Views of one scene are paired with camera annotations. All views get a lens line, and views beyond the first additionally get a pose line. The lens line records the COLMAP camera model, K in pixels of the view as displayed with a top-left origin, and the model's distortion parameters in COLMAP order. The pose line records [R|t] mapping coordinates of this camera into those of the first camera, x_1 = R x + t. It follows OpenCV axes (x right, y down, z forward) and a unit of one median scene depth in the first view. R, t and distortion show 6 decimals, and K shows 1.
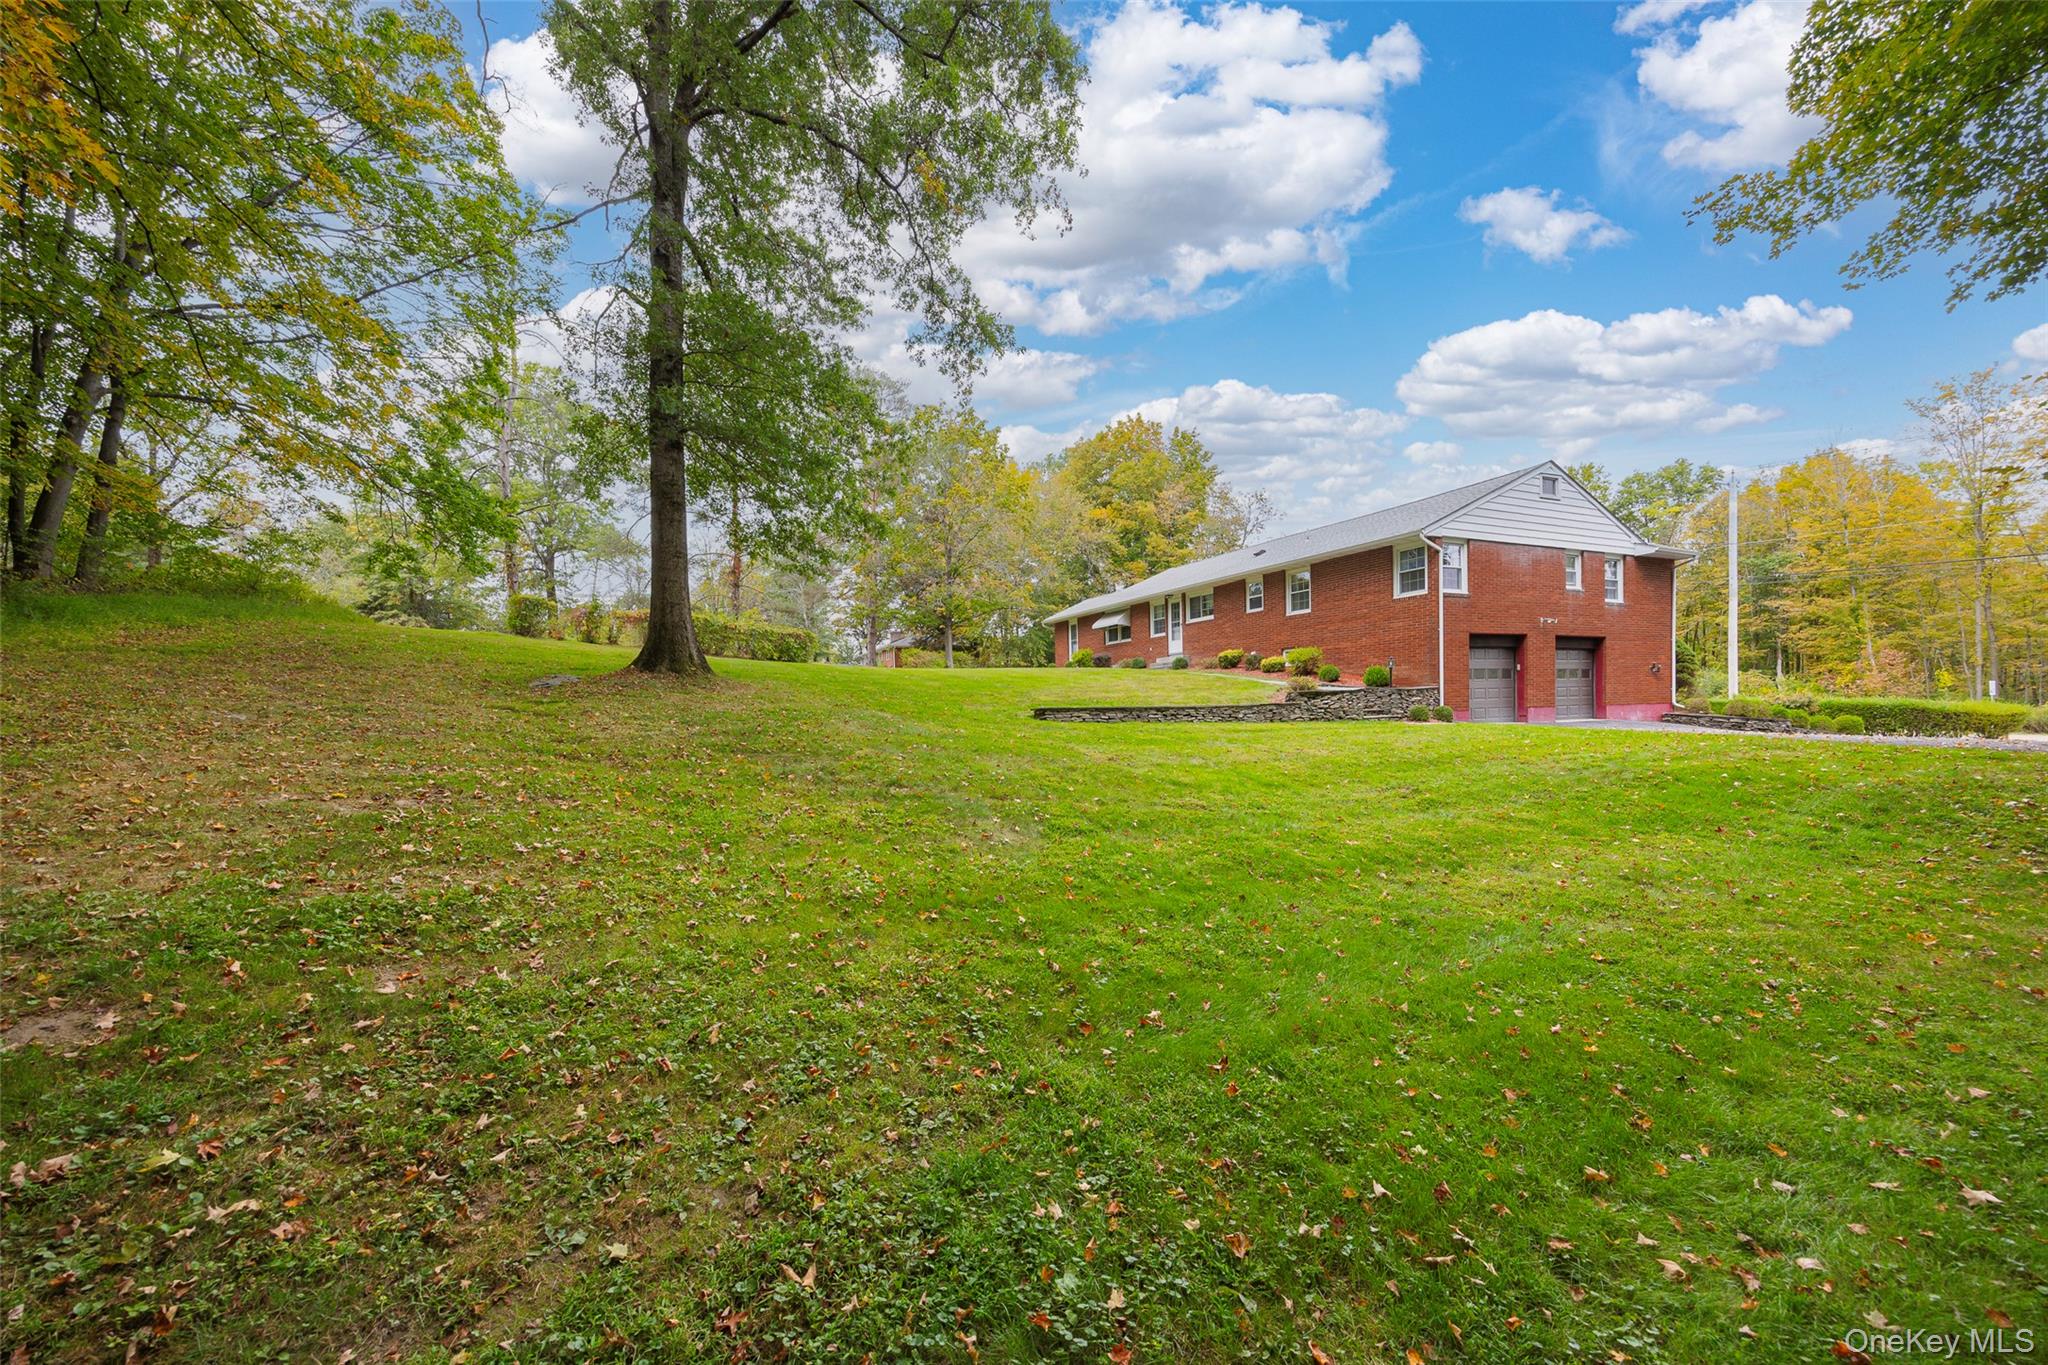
lens RADIAL K [[782.0, 0, 992.7], [0, 782.0, 731.4], [0, 0, 1]] dist [-0.012203, 0.000385]
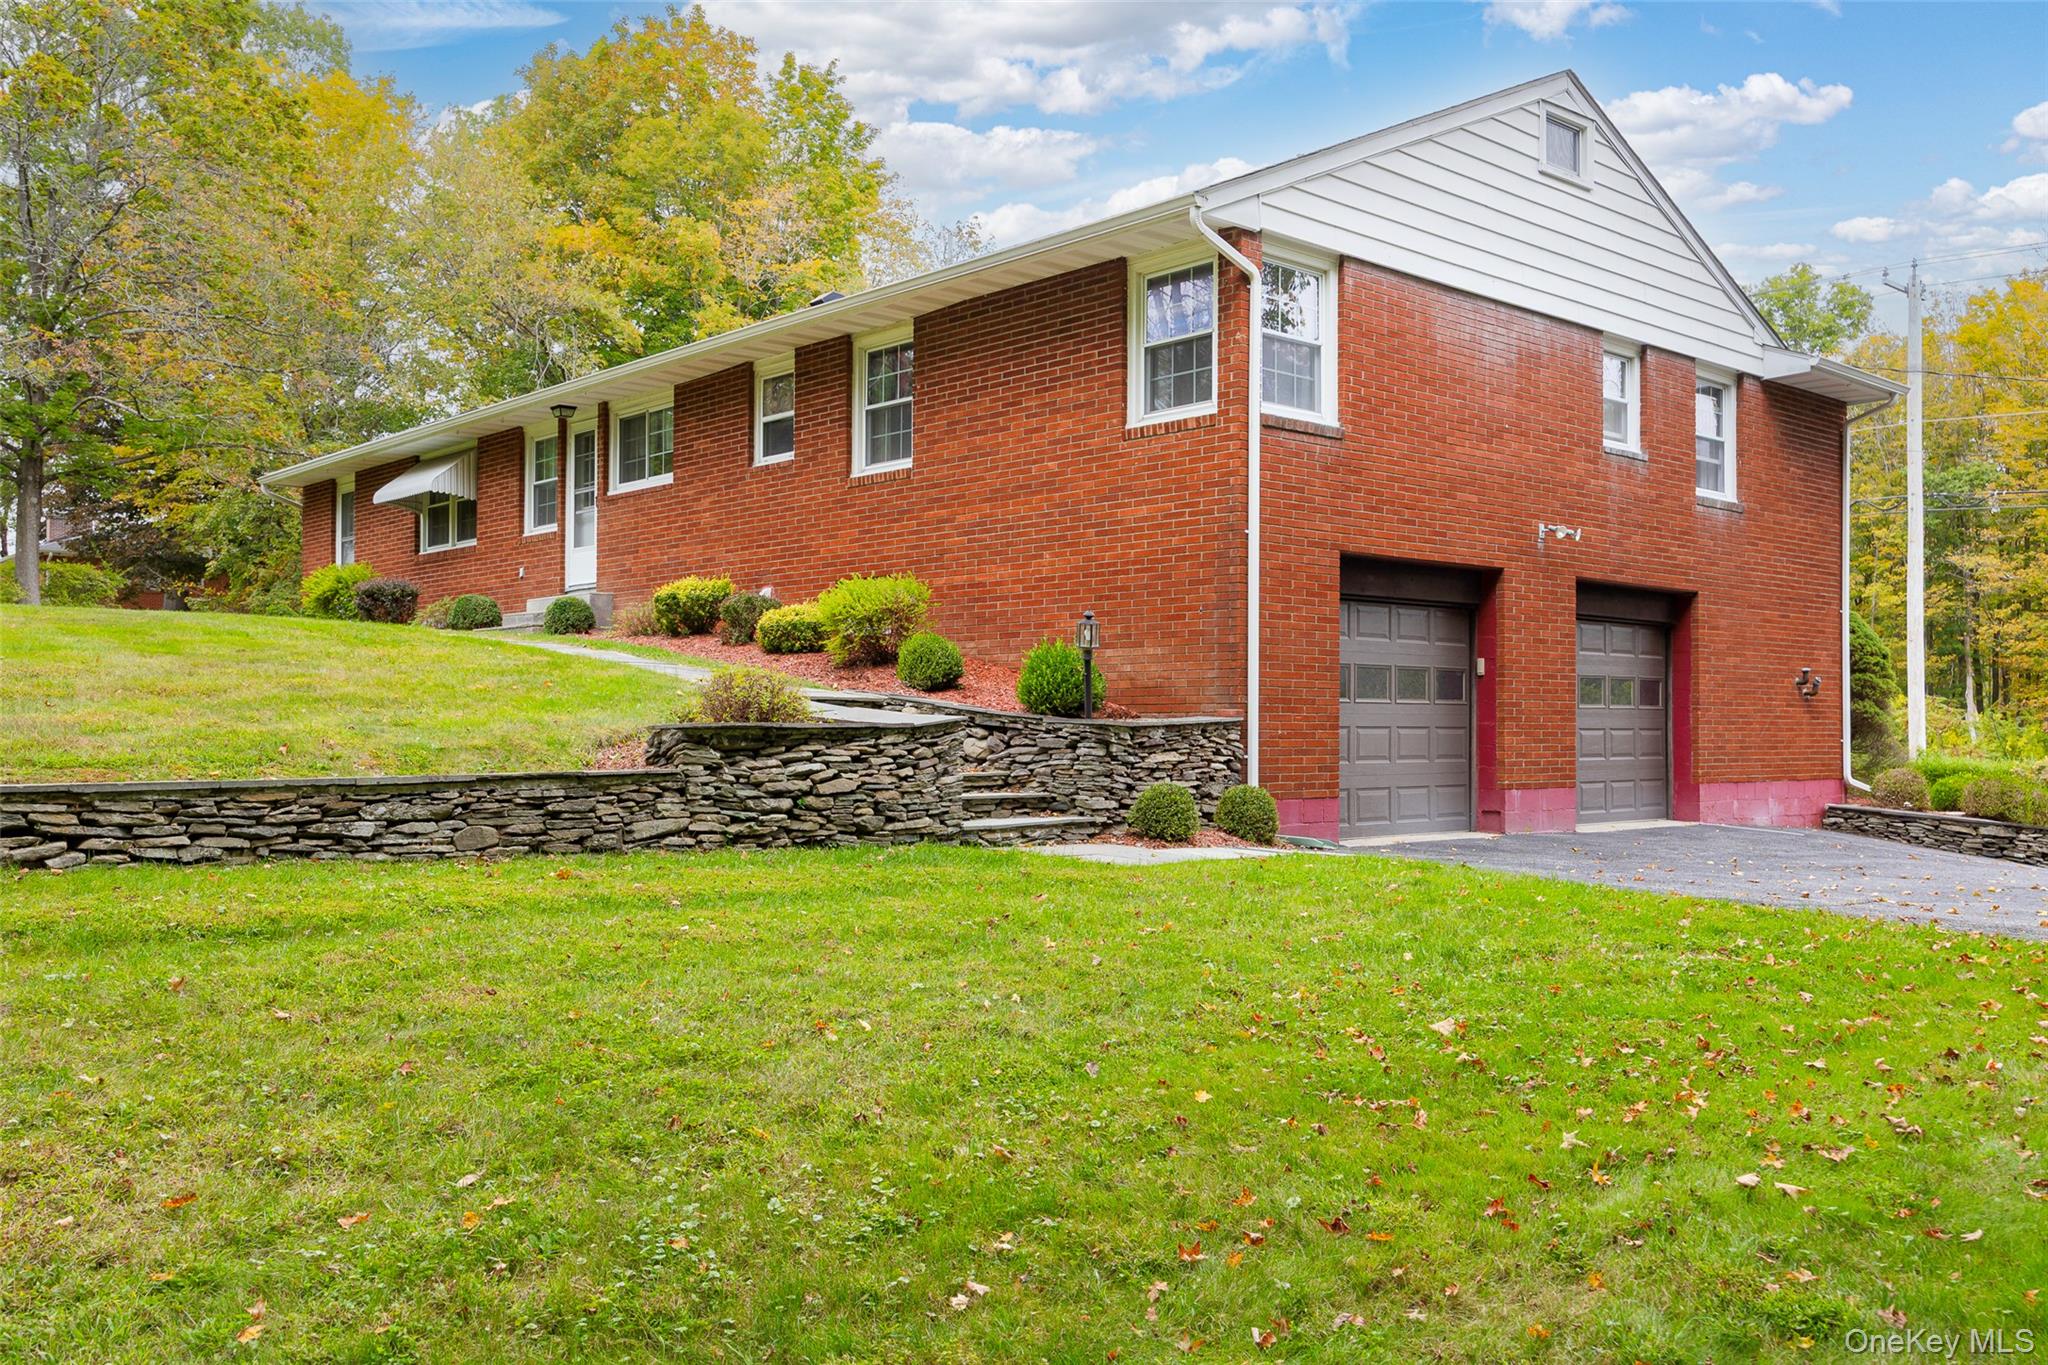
lens RADIAL K [[1777.2, 0, 1024.8], [0, 1777.2, 686.1], [0, 0, 1]] dist [0.001176, -0.001617]
pose [[0.947860, 0.036130, 0.316632, 0.232210], [-0.018440, 0.998106, -0.058690, -0.023945], [-0.318152, 0.049792, 0.946731, 0.317014]]
